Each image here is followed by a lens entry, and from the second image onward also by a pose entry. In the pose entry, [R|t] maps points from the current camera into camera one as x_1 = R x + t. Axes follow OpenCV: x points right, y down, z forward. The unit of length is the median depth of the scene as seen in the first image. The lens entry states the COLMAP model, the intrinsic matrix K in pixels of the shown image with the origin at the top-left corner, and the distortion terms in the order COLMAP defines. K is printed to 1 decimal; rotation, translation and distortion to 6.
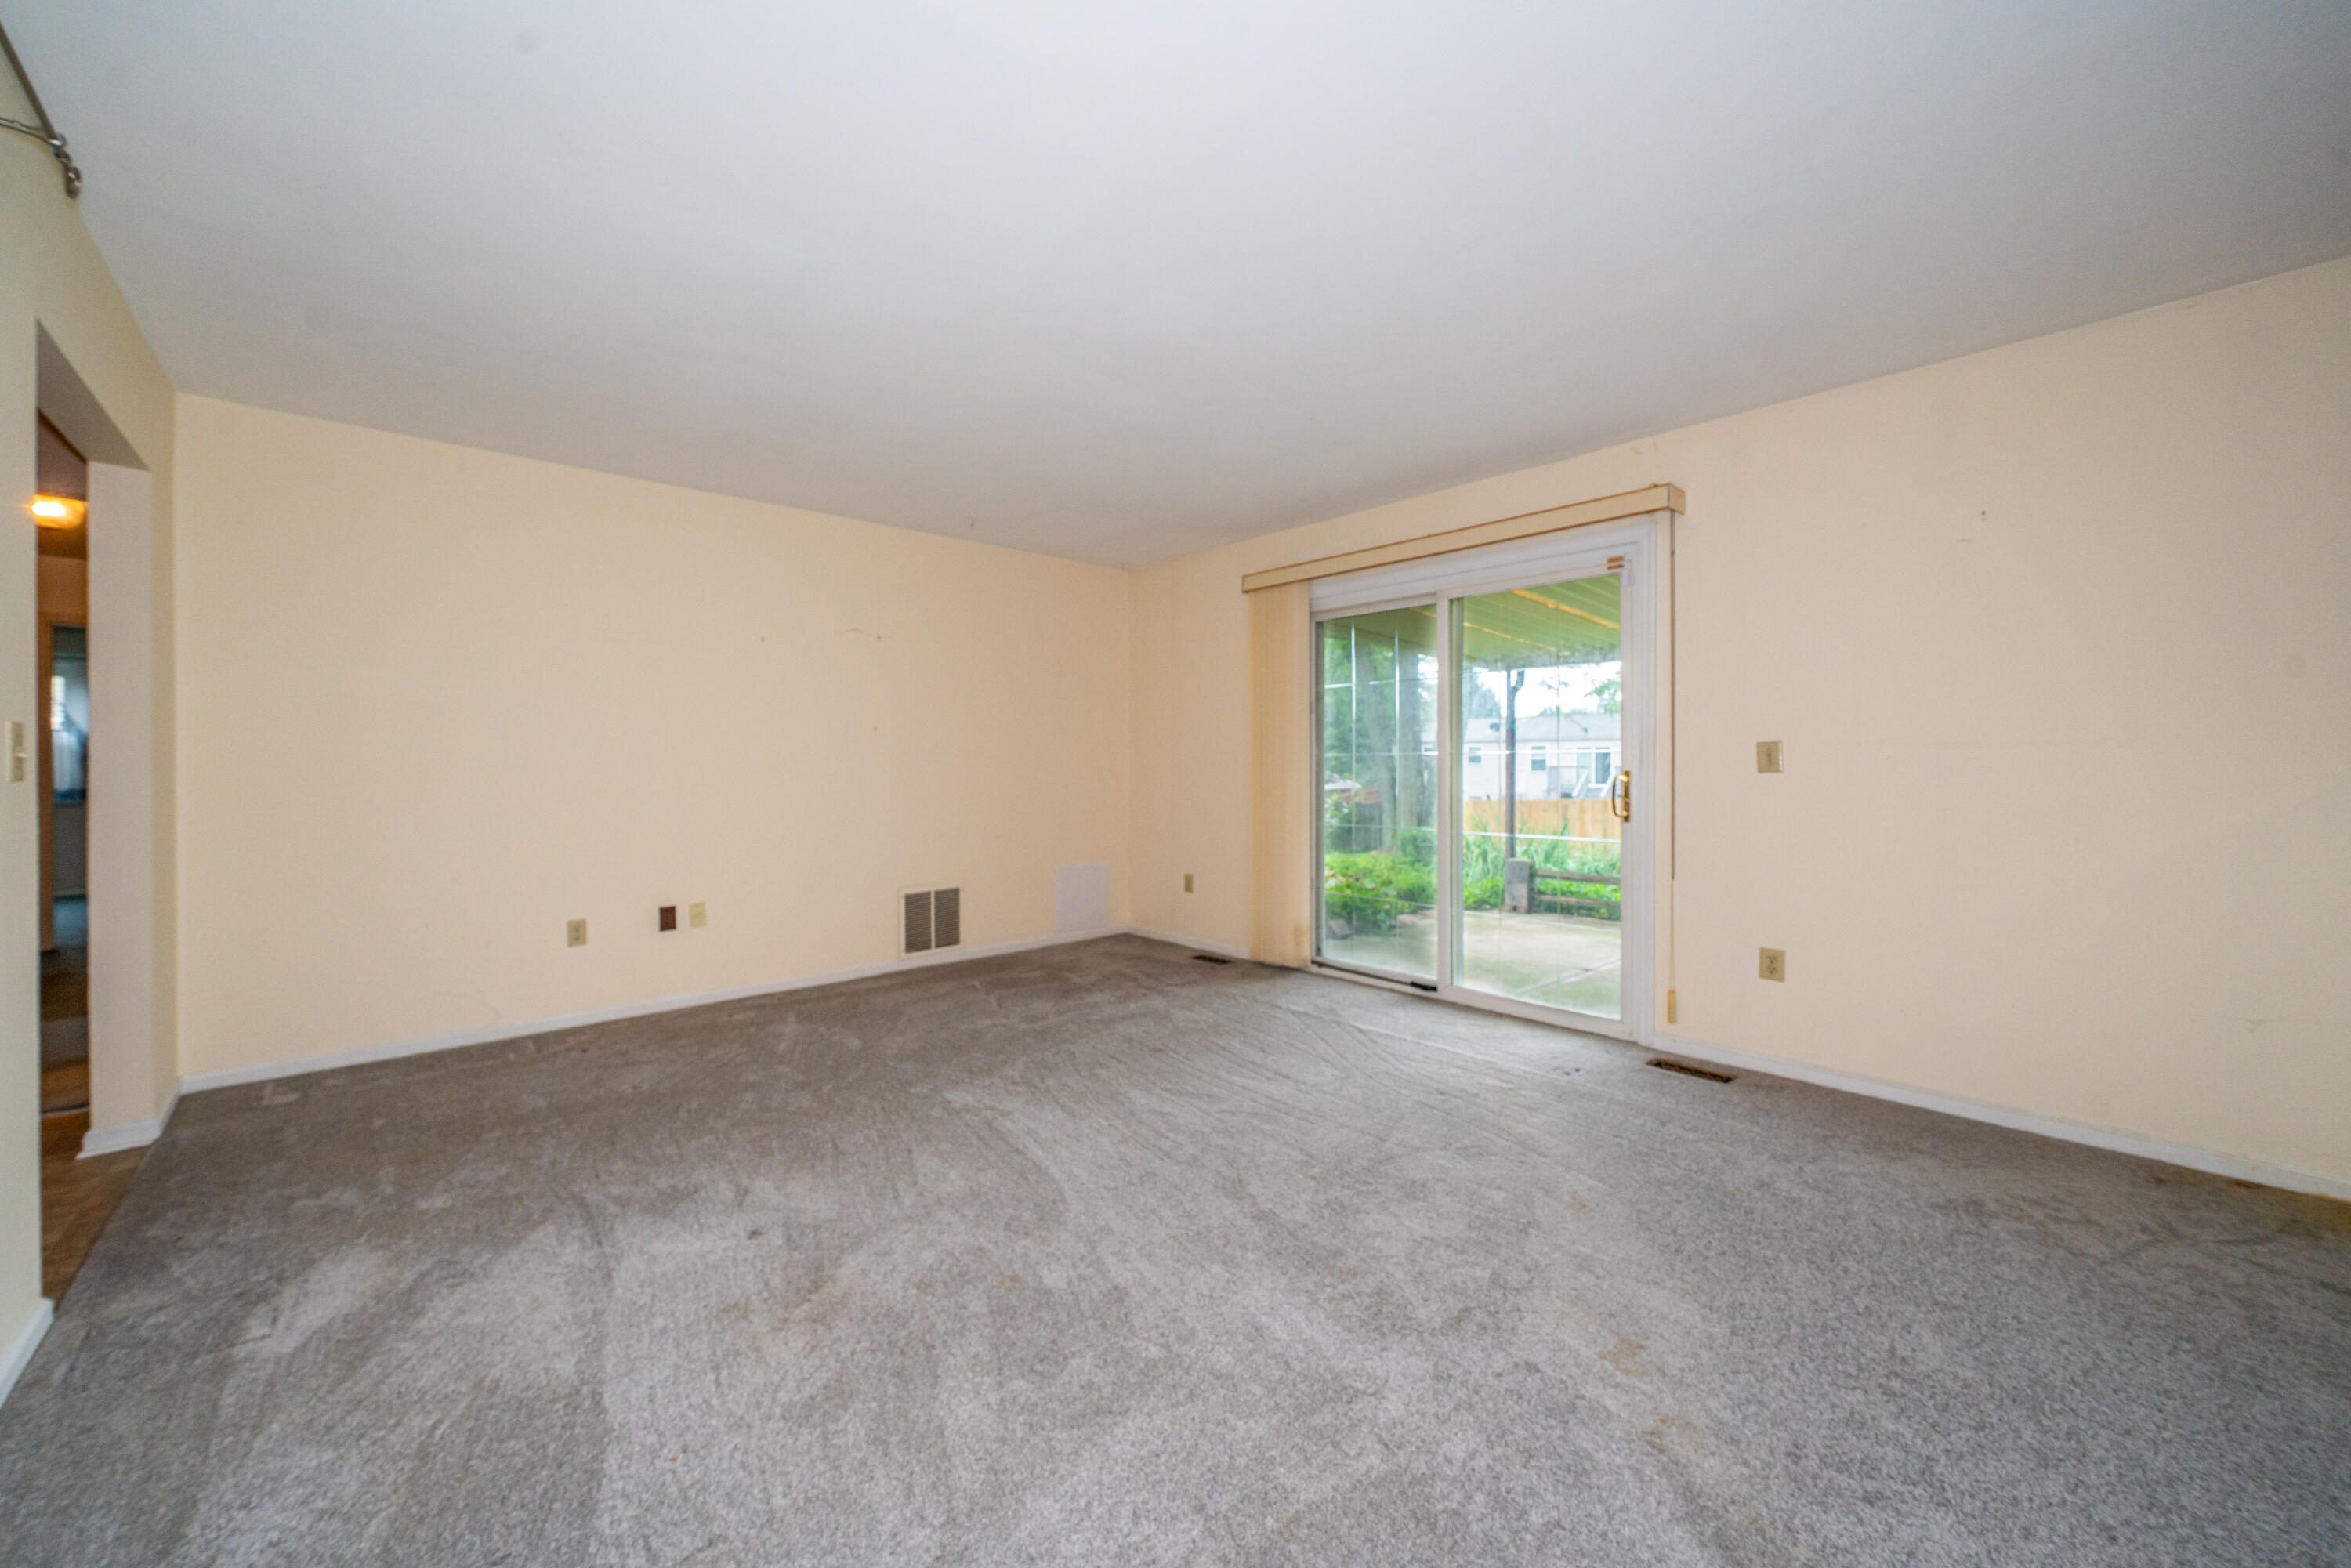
lens RADIAL K [[881.5, 0, 1173.0], [0, 881.5, 771.1], [0, 0, 1]] dist [0.000257, -0.000156]
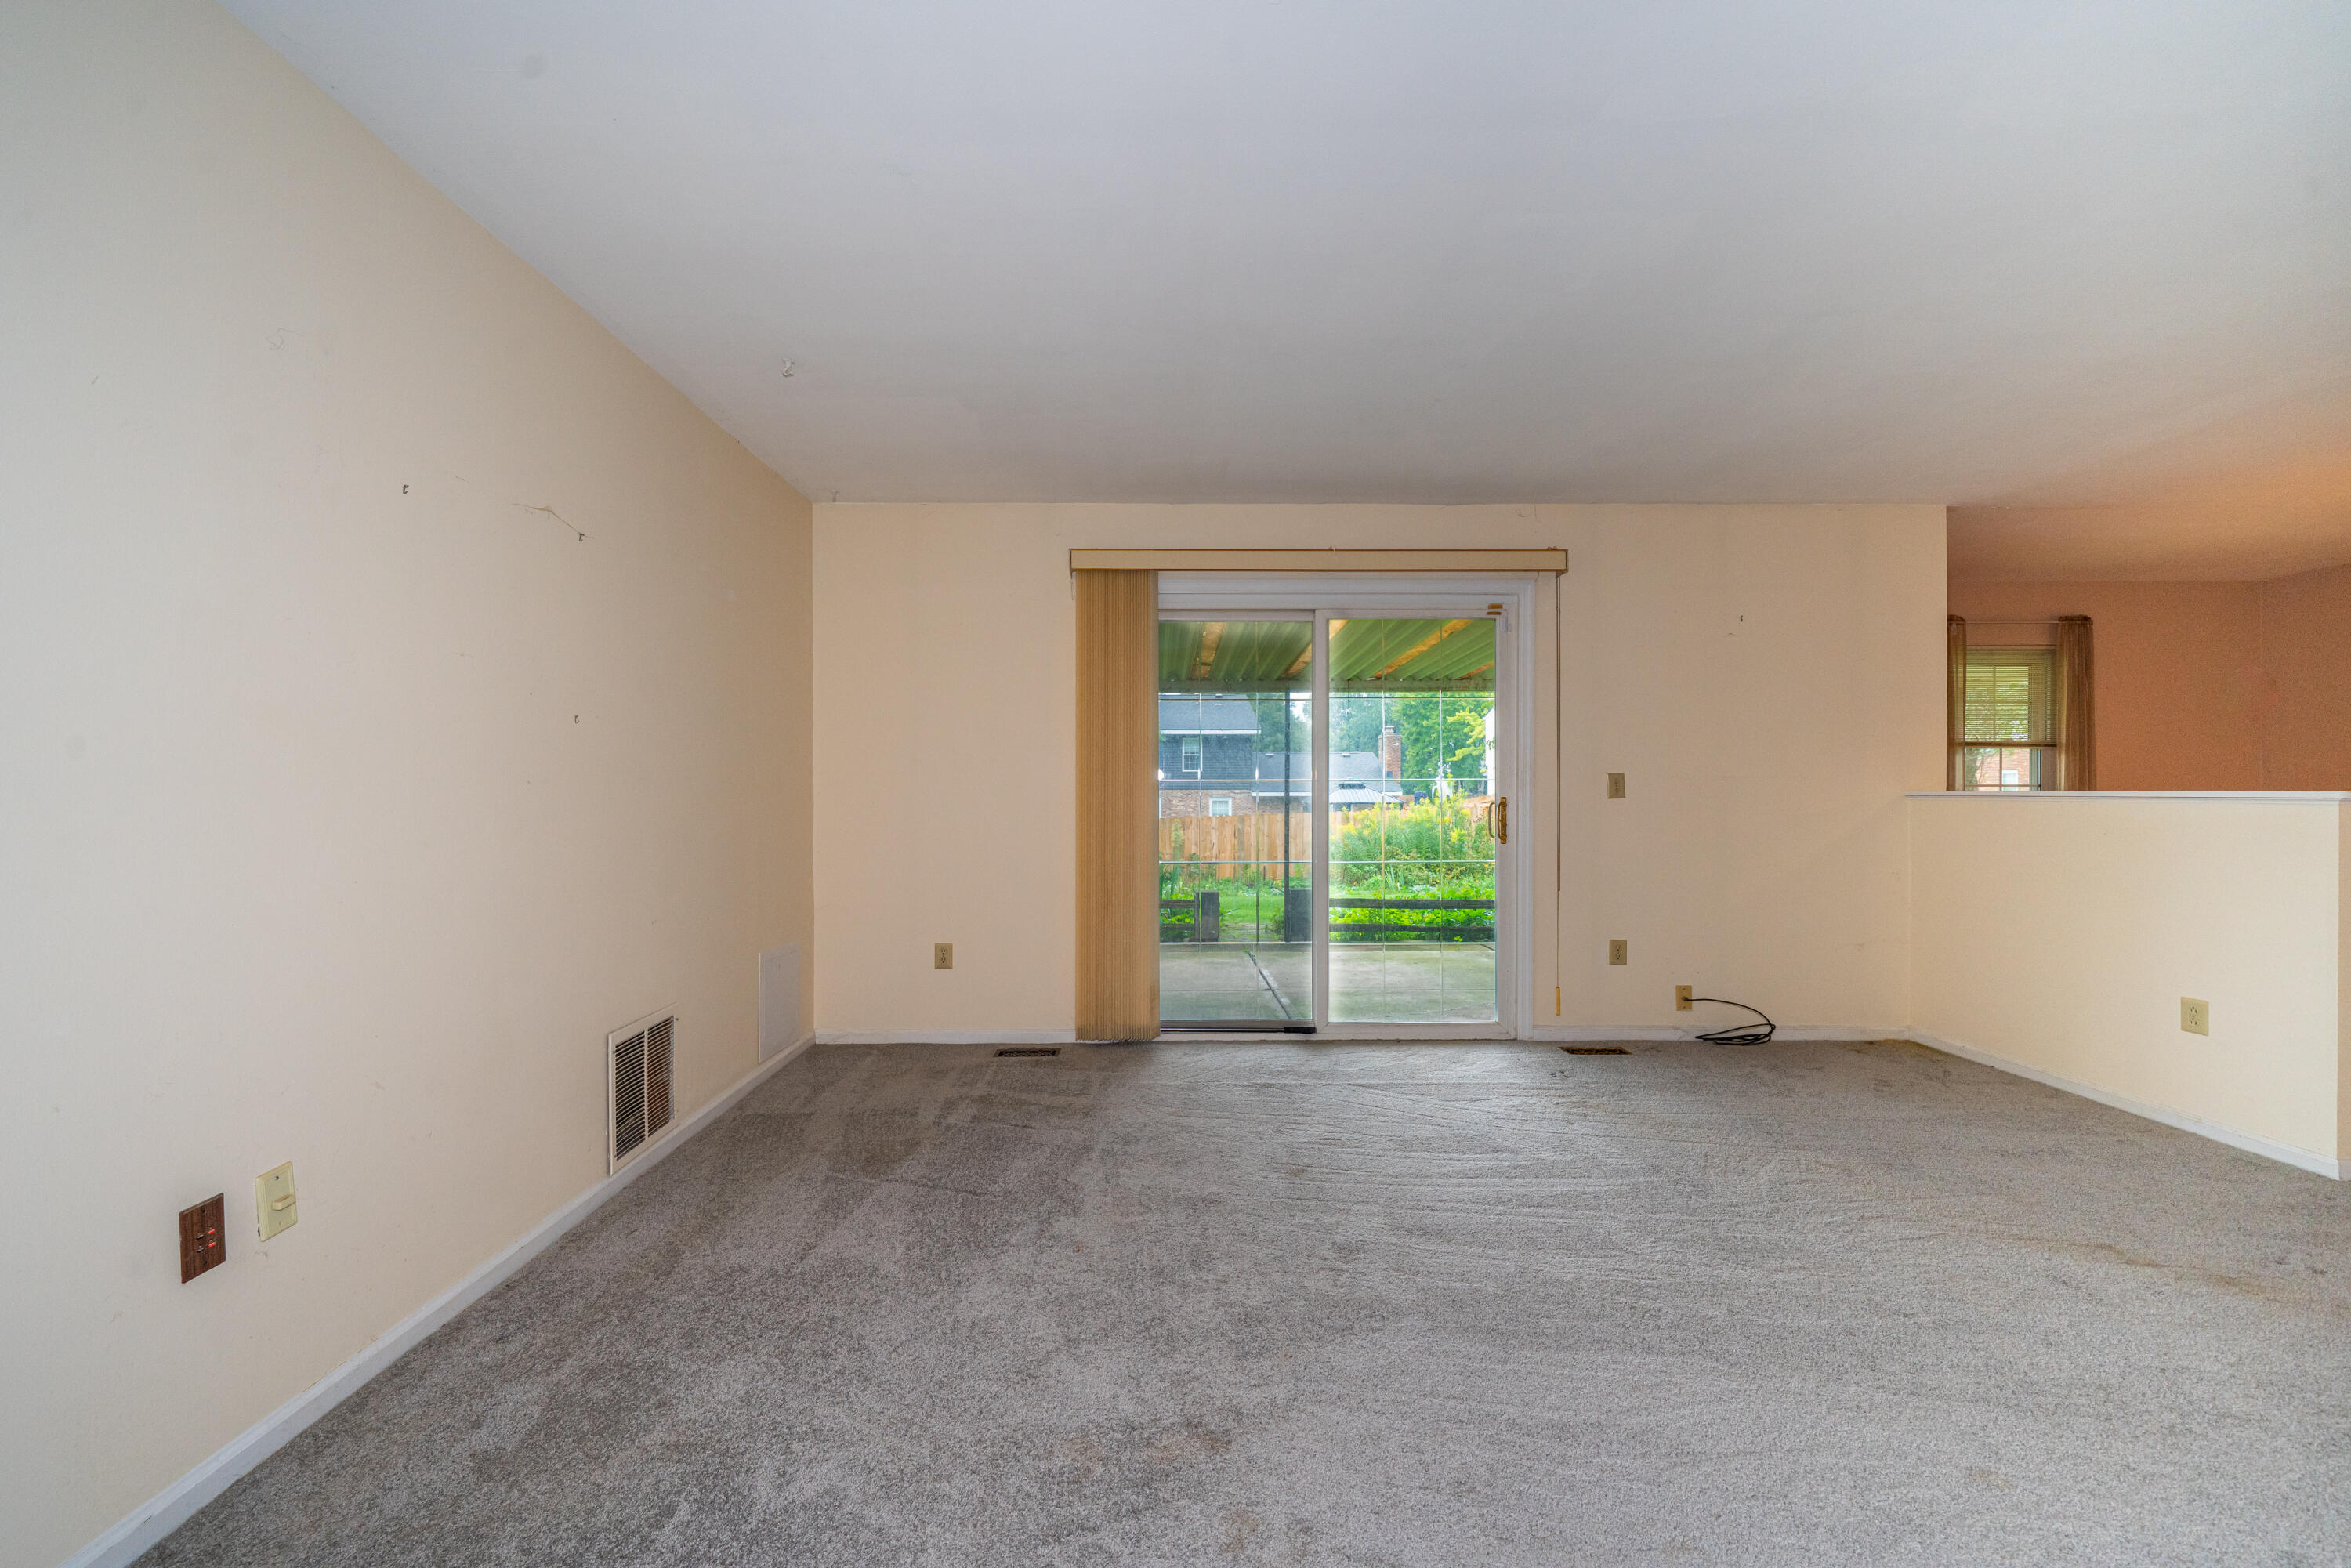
lens RADIAL K [[947.6, 0, 1141.2], [0, 947.6, 792.1], [0, 0, 1]] dist [-0.001070, -0.000157]
pose [[0.665553, -0.000167, 0.746351, -0.682920], [0.006056, 0.999968, -0.005177, -0.003271], [-0.746326, 0.007965, 0.665532, 0.541878]]
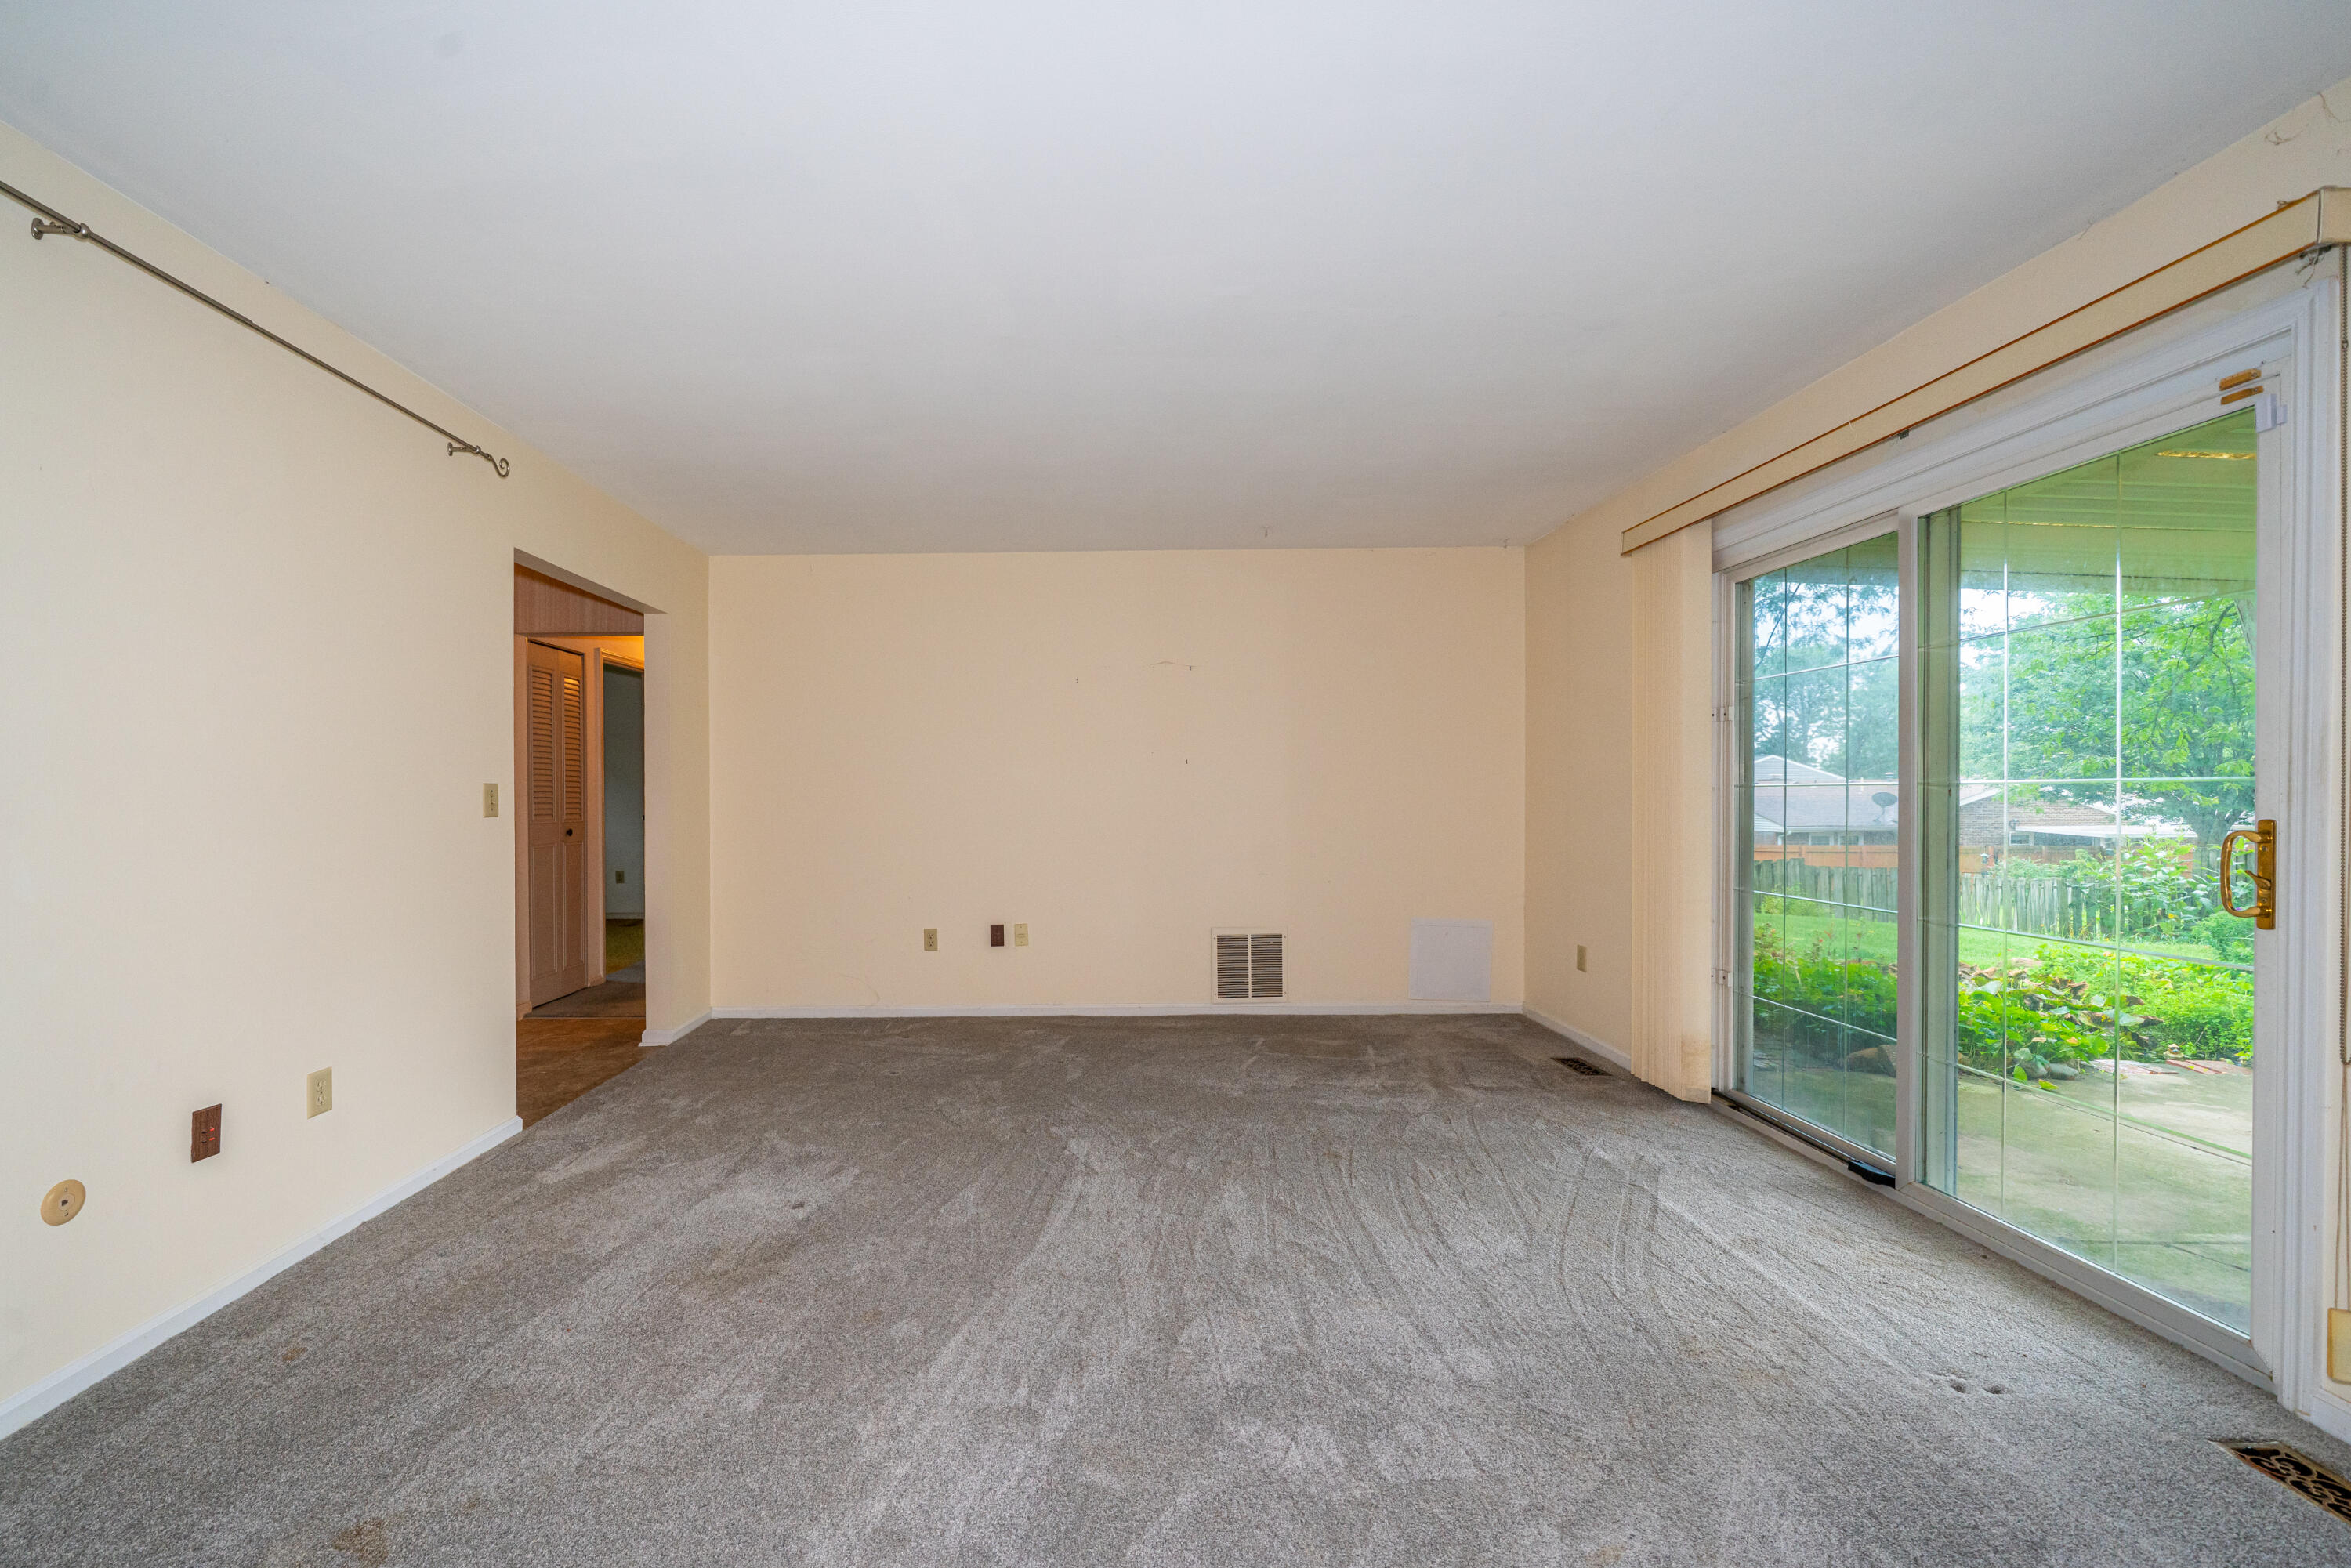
lens RADIAL K [[974.7, 0, 1071.3], [0, 974.7, 796.2], [0, 0, 1]] dist [-0.000628, -0.000482]
pose [[0.724422, -0.000472, -0.689357, 0.406366], [0.002346, 0.999996, 0.001781, -0.015827], [0.689353, -0.002907, 0.724420, 0.177514]]
